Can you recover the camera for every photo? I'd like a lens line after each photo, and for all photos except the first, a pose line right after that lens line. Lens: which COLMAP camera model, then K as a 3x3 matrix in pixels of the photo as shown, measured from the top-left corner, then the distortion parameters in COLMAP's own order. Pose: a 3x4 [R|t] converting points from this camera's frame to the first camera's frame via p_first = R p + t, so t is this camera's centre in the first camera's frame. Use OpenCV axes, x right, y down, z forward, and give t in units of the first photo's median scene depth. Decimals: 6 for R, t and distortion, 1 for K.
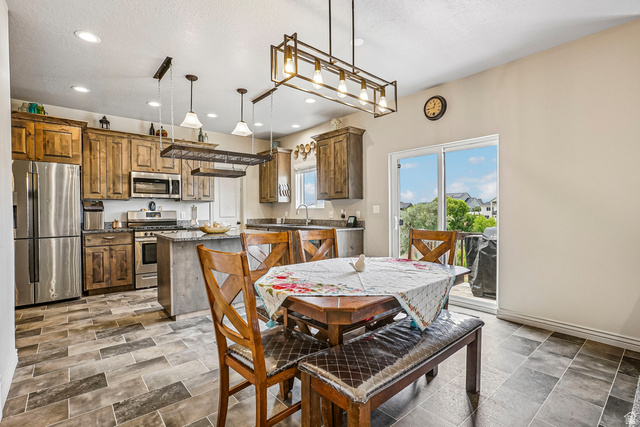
lens RADIAL K [[304.5, 0, 320.6], [0, 304.5, 211.9], [0, 0, 1]] dist [-0.018591, 0.010475]
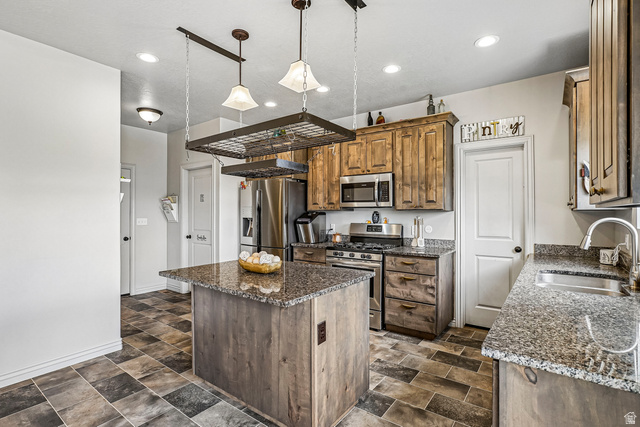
lens RADIAL K [[304.5, 0, 332.7], [0, 304.5, 217.8], [0, 0, 1]] dist [-0.018591, 0.010475]
pose [[0.255301, 0.017890, -0.966696, 0.202995], [-0.007229, 0.999836, 0.016594, -0.033914], [0.966835, 0.002752, 0.255388, 0.777895]]
